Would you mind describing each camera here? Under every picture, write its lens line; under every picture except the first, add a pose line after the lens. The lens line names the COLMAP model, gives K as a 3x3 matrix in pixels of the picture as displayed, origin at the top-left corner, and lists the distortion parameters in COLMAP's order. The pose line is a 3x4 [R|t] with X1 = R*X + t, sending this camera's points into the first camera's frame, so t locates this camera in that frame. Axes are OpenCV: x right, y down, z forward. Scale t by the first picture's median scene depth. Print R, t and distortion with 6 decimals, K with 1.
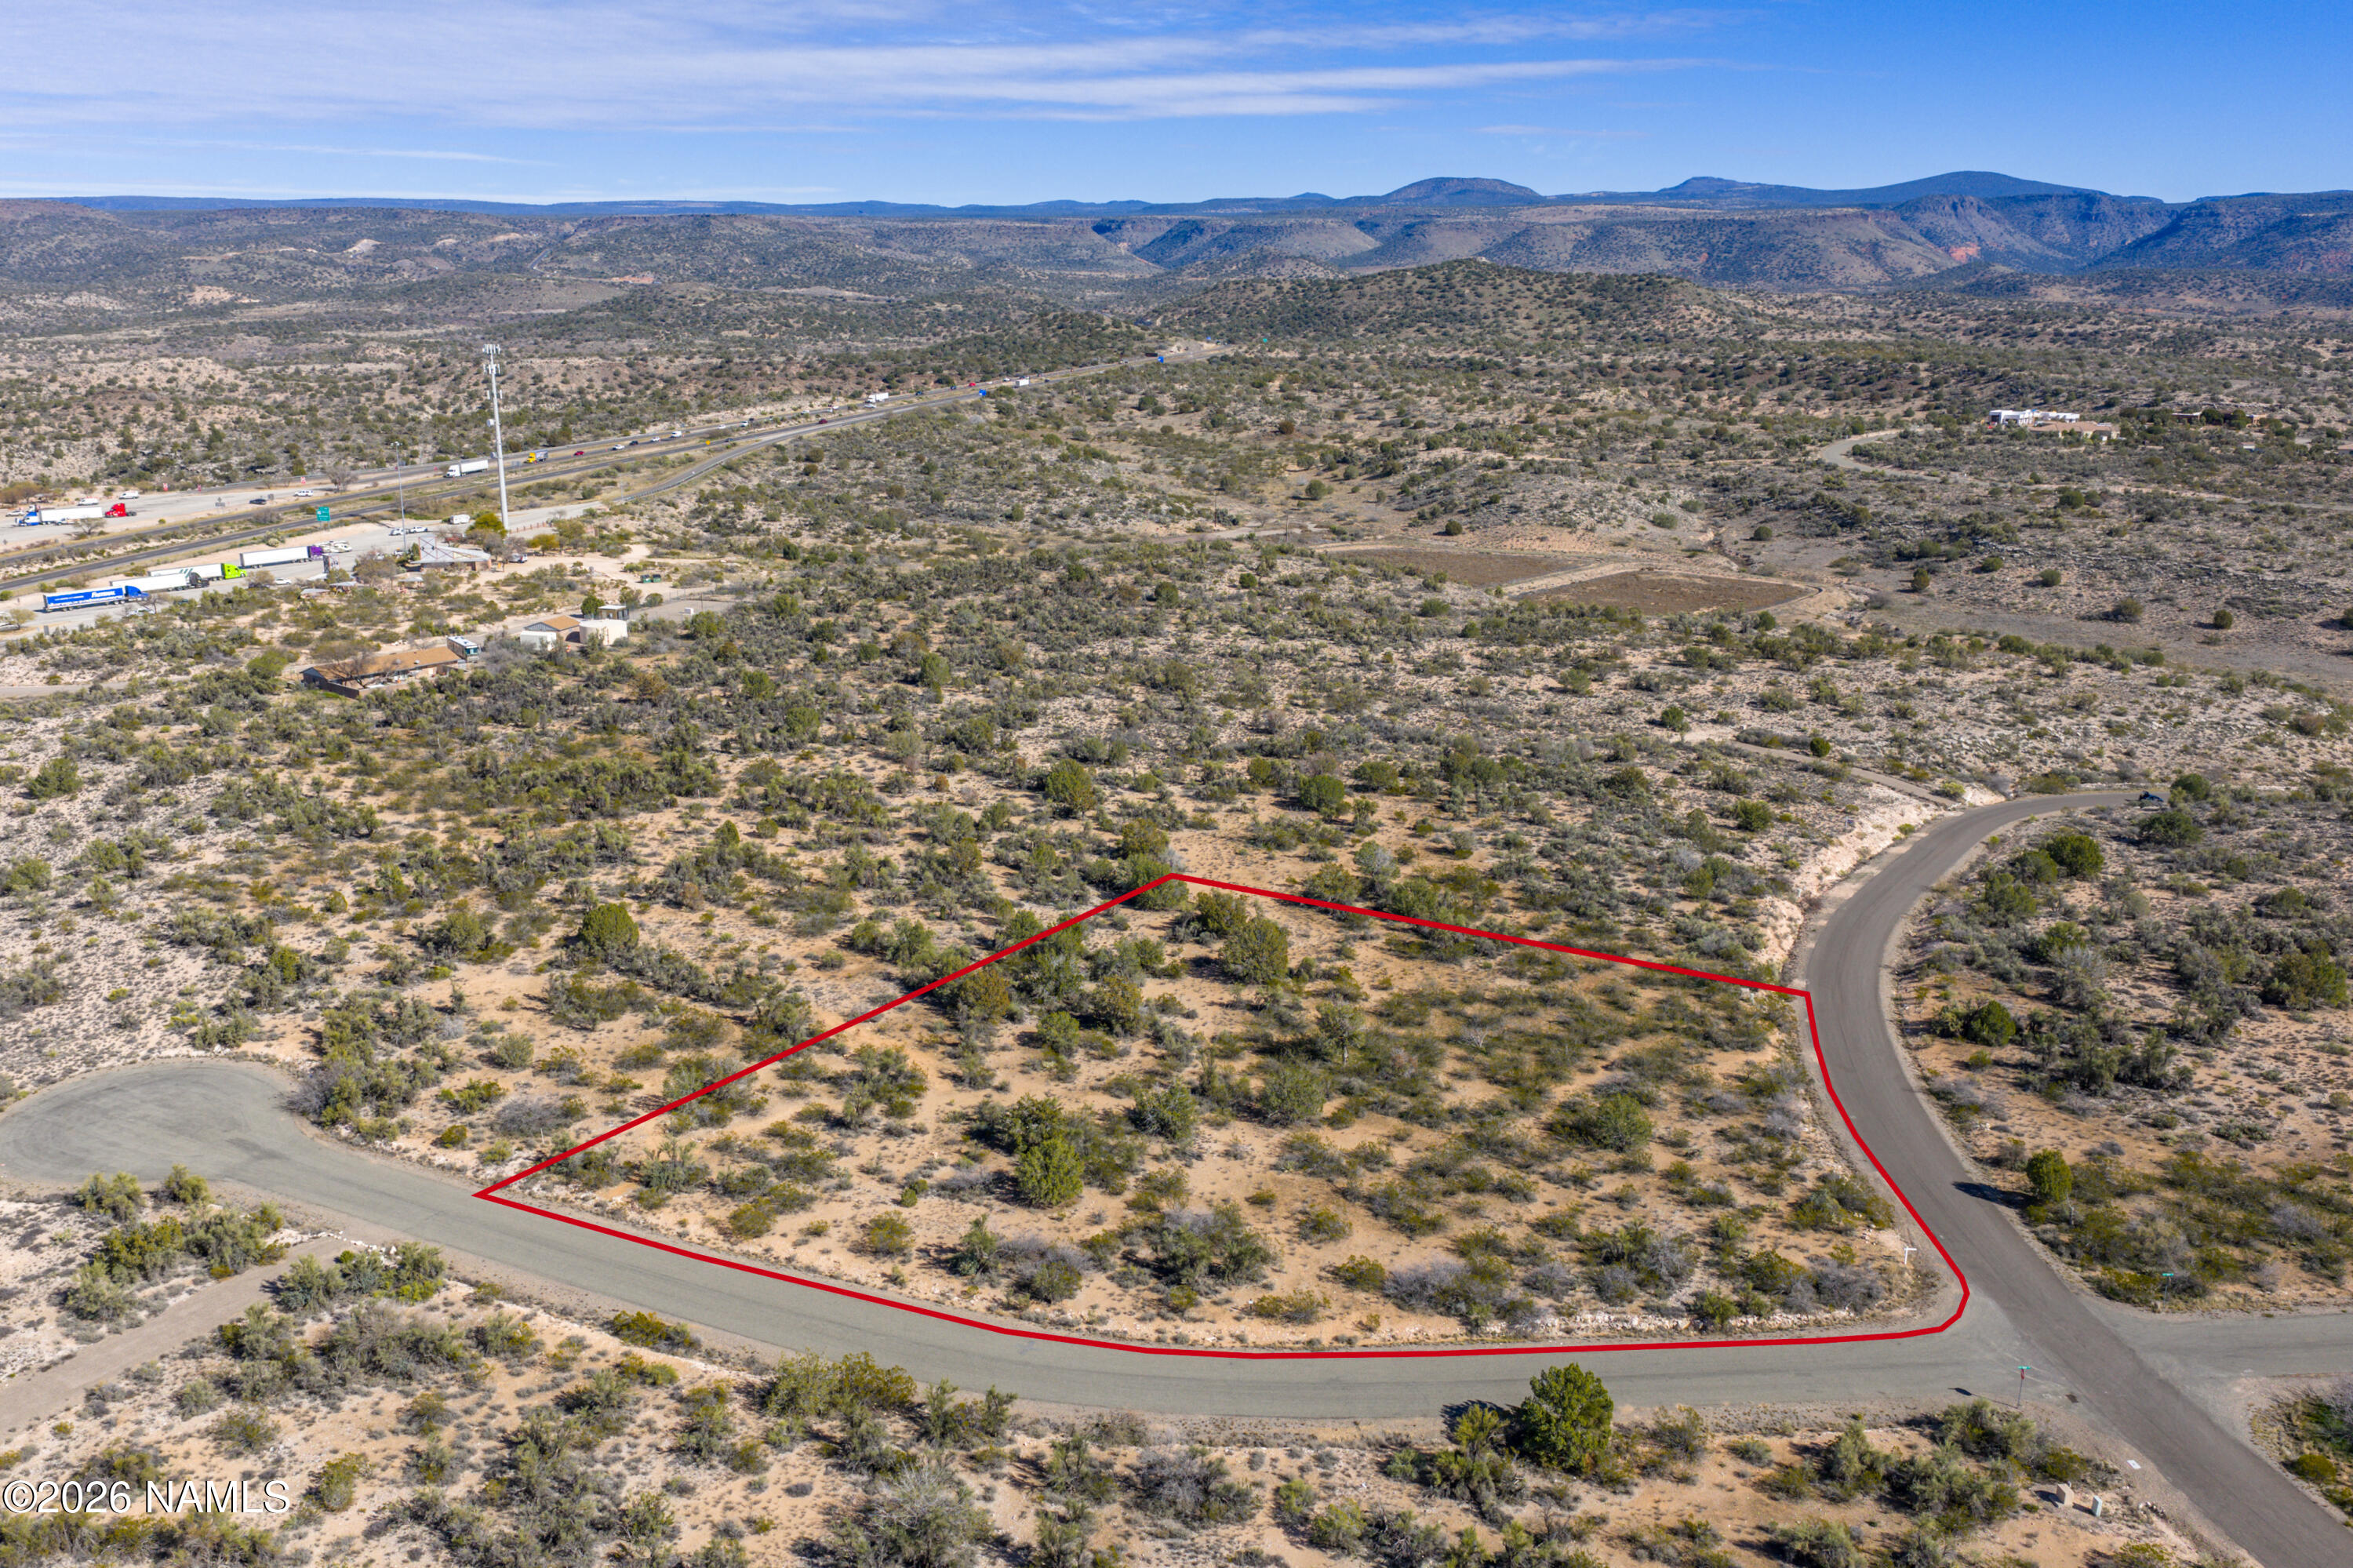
lens RADIAL K [[1969.5, 0, 1176.5], [0, 1969.5, 784.0], [0, 0, 1]] dist [0.011341, -0.018480]
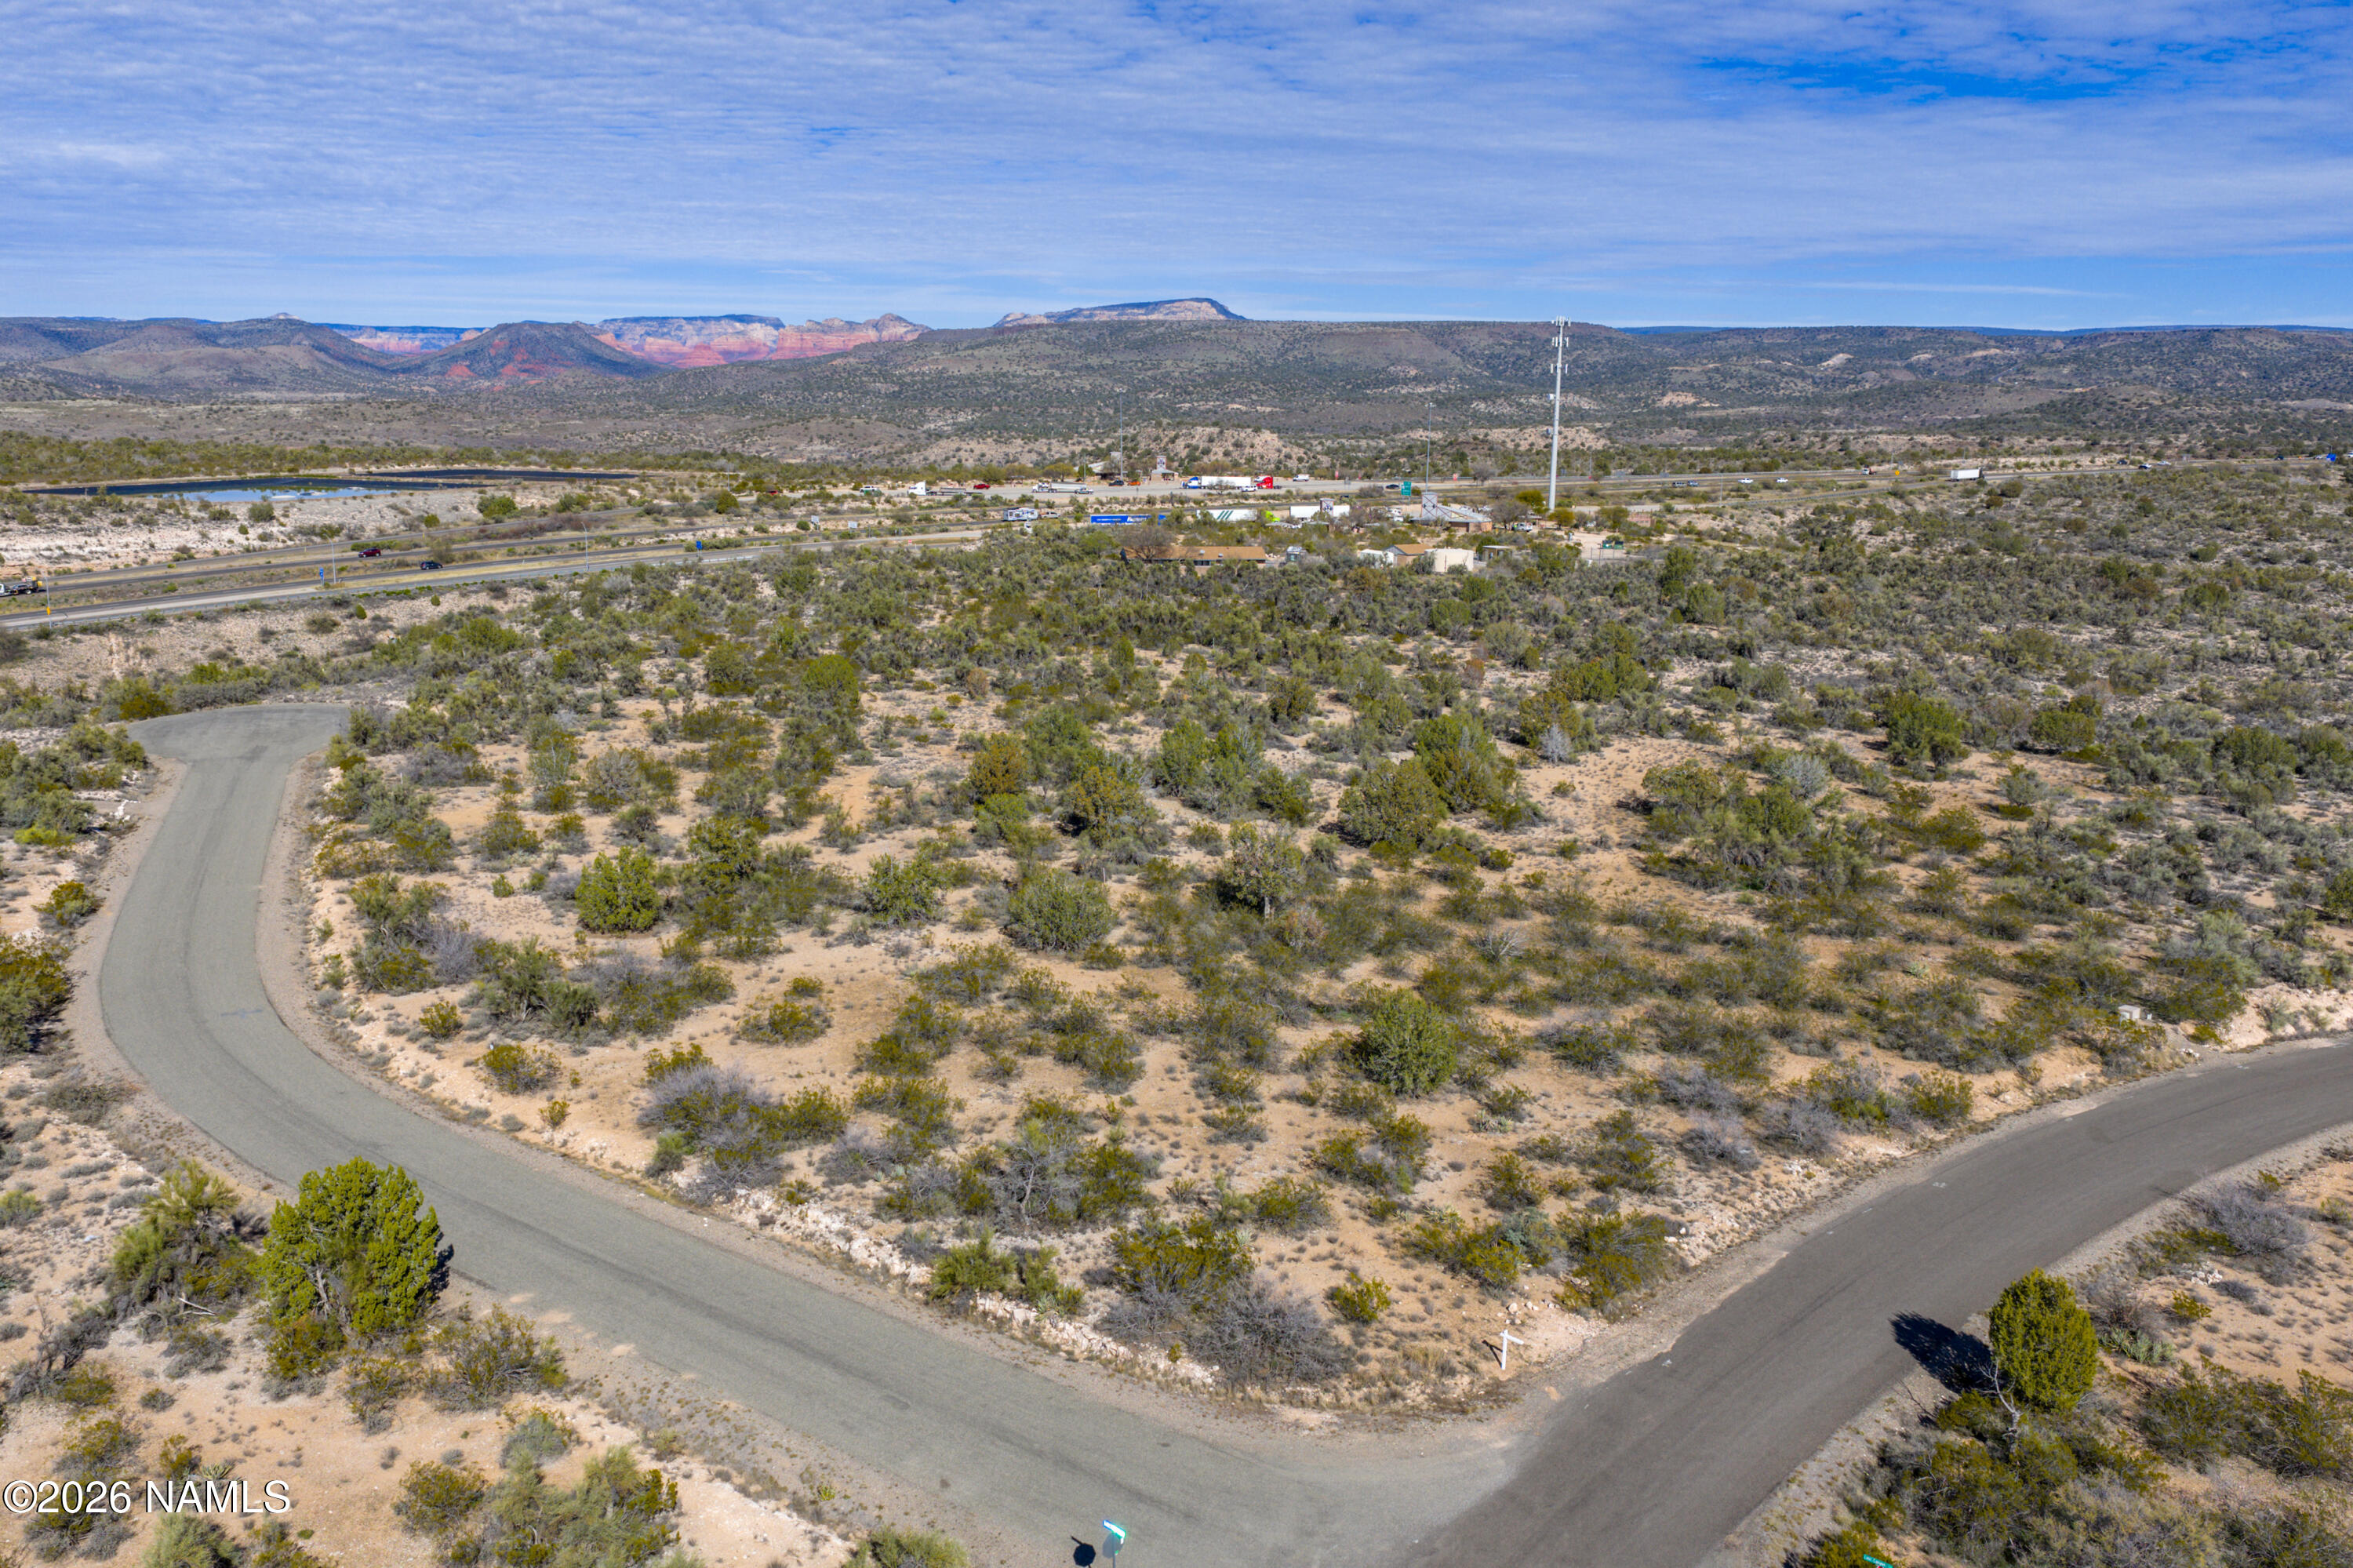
lens RADIAL K [[1969.5, 0, 1176.5], [0, 1969.5, 784.0], [0, 0, 1]] dist [0.011341, -0.018480]
pose [[0.746031, 0.138995, -0.651244, 0.397878], [-0.182951, 0.983122, 0.000249, 0.085337], [0.640287, 0.118960, 0.758869, 0.403890]]
